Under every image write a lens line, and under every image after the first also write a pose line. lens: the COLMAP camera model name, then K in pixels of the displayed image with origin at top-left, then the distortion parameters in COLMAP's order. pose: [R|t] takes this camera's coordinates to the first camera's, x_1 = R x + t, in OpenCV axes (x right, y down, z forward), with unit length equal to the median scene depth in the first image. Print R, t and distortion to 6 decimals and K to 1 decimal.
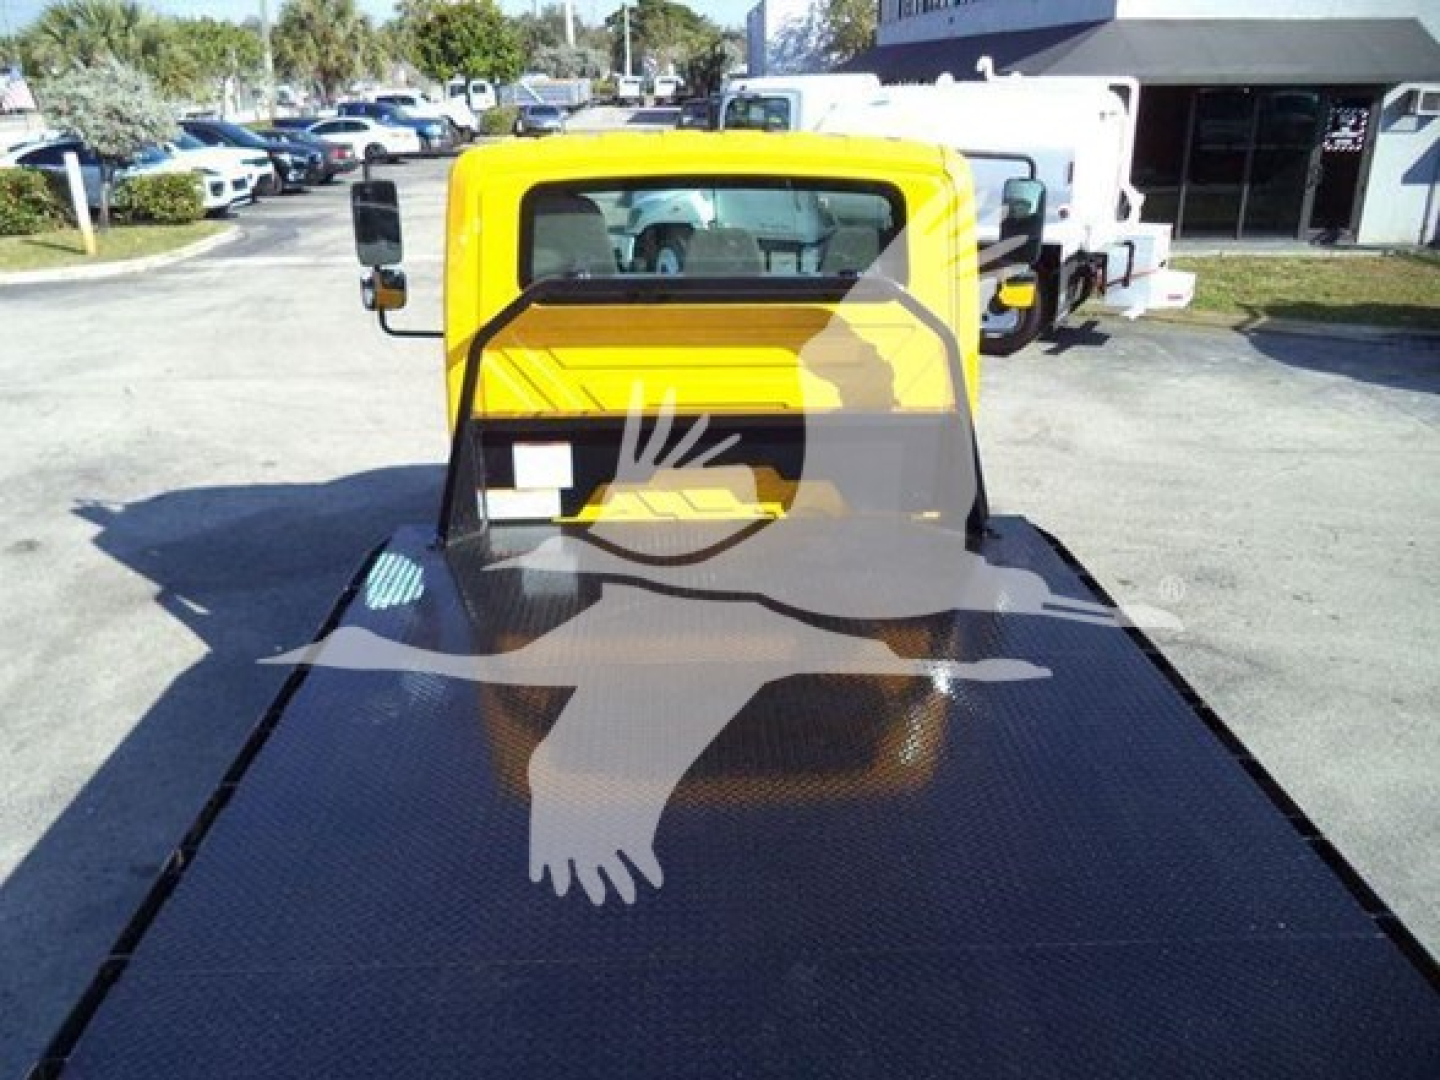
lens RADIAL K [[1170.4, 0, 725.7], [0, 1170.4, 541.3], [0, 0, 1]] dist [-0.017855, -0.006483]
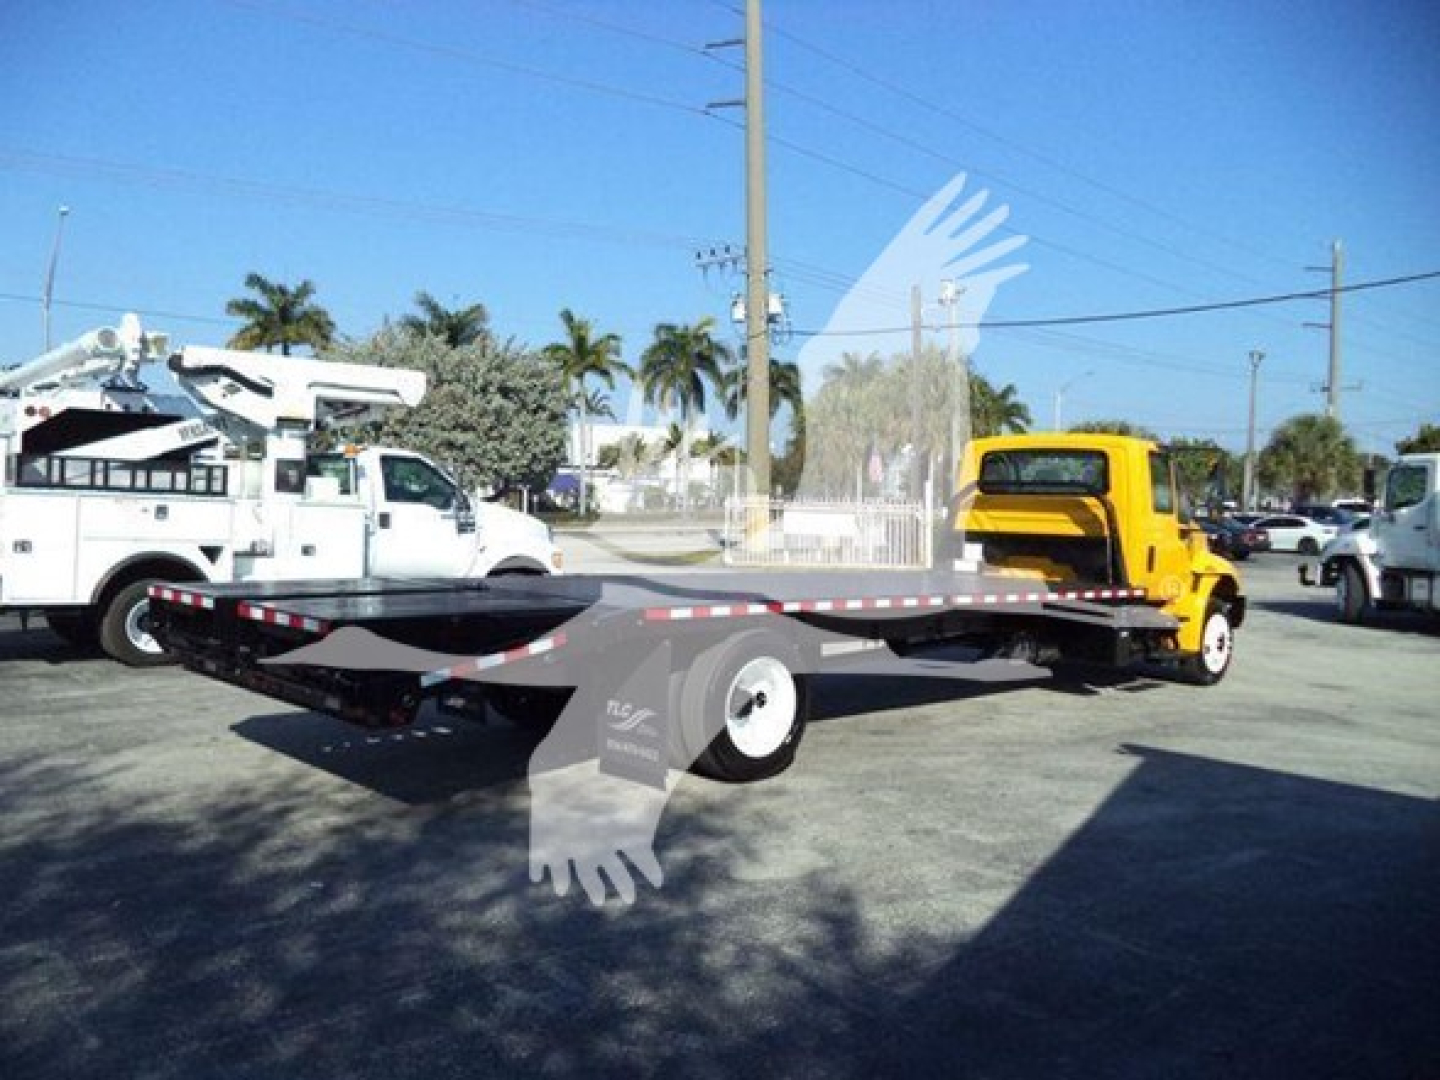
lens RADIAL K [[1161.0, 0, 716.0], [0, 1161.0, 534.0], [0, 0, 1]] dist [-0.018576, -0.009467]
pose [[0.657383, 0.043498, -0.752300, 0.341729], [-0.301334, 0.930212, -0.209530, 0.148739], [0.690685, 0.364435, 0.624613, -0.255171]]
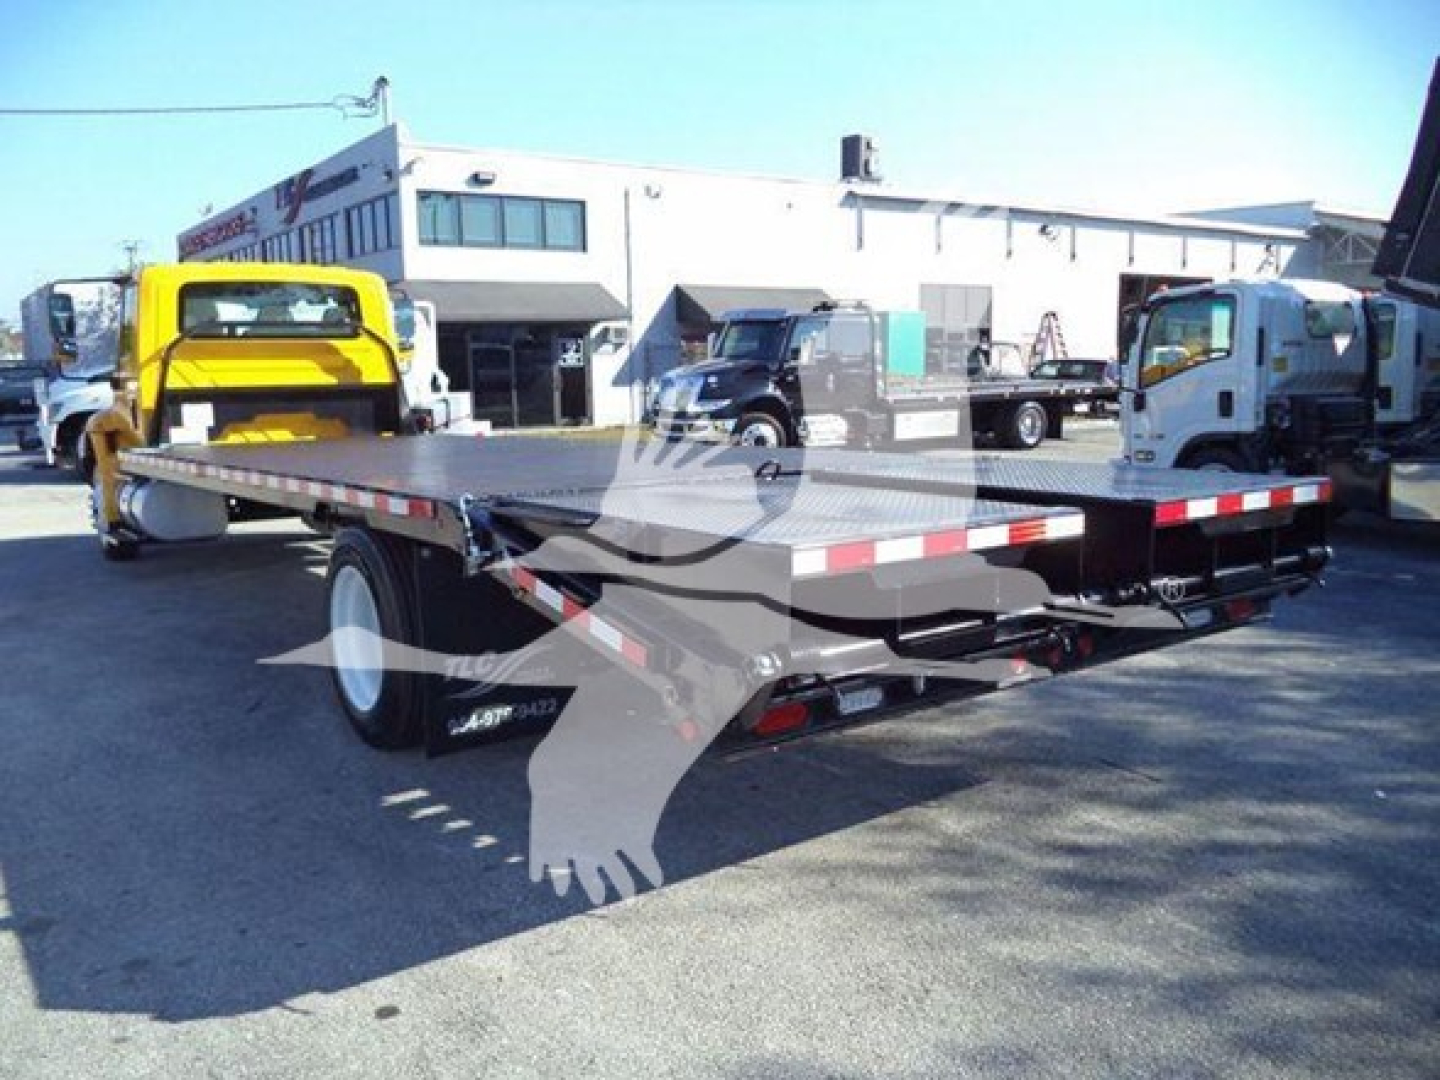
lens RADIAL K [[1161.0, 0, 716.0], [0, 1161.0, 534.0], [0, 0, 1]] dist [-0.018576, -0.009467]
pose [[0.842354, -0.089503, 0.531441, -0.114399], [0.210921, 0.962204, -0.172268, 0.158889], [-0.495936, 0.257203, 0.829394, -0.253066]]
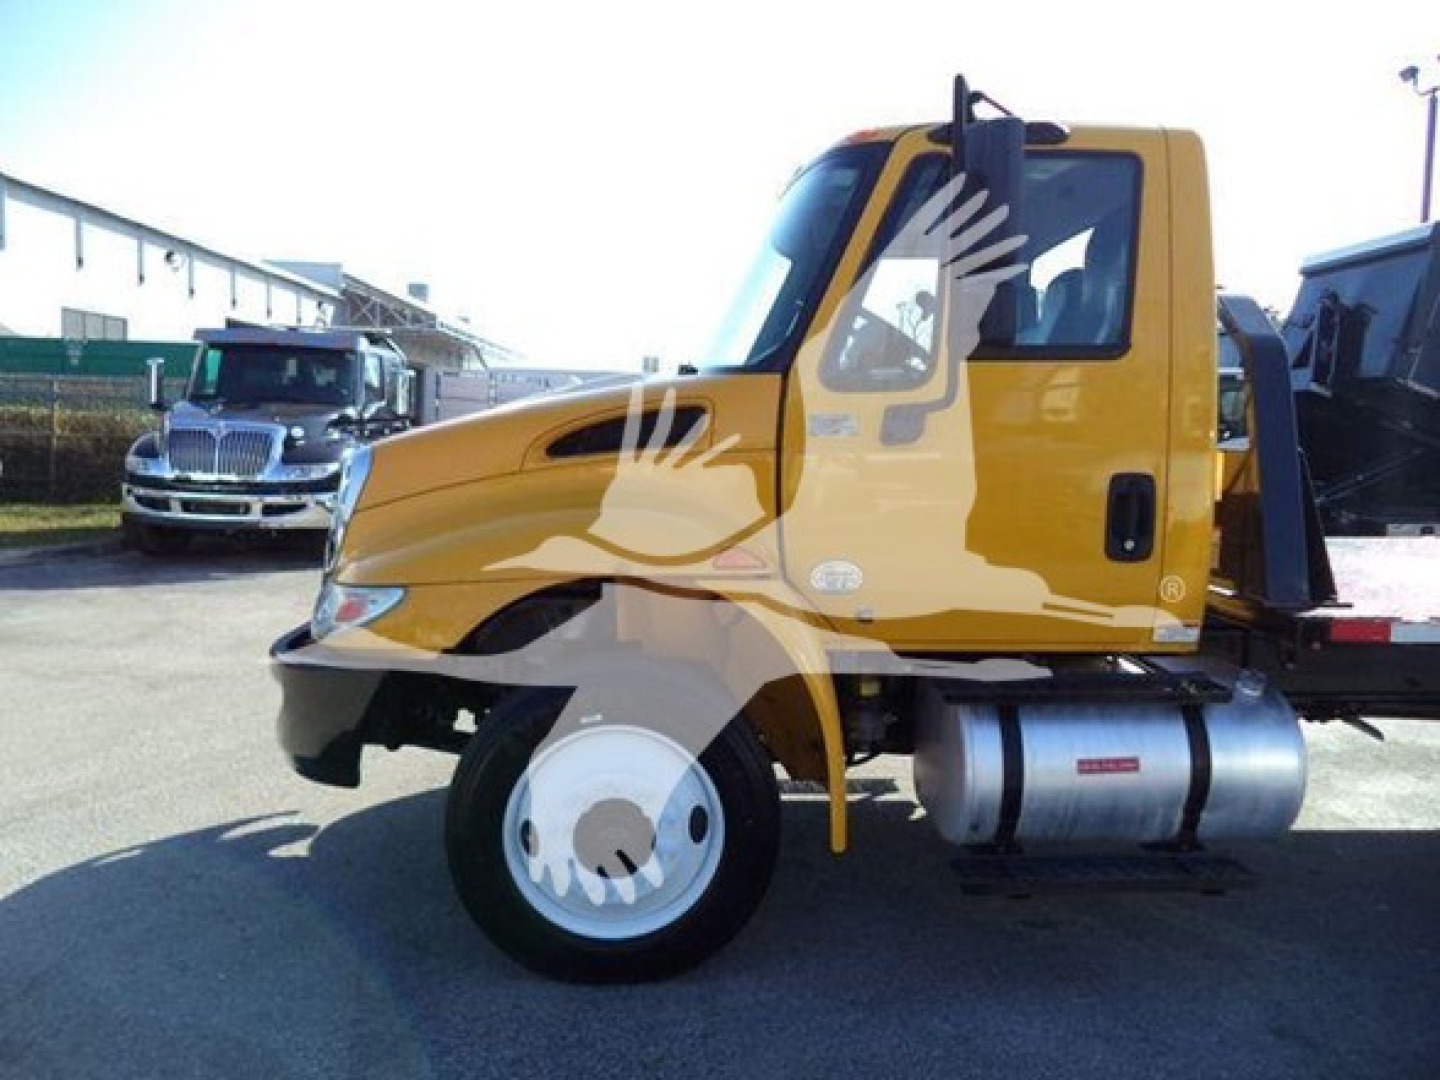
lens RADIAL K [[1161.0, 0, 716.0], [0, 1161.0, 534.0], [0, 0, 1]] dist [-0.018576, -0.009467]
pose [[0.013389, -0.093084, 0.995568, -0.218082], [0.346862, 0.934264, 0.082687, -0.044269], [-0.937821, 0.344218, 0.044796, 0.269412]]
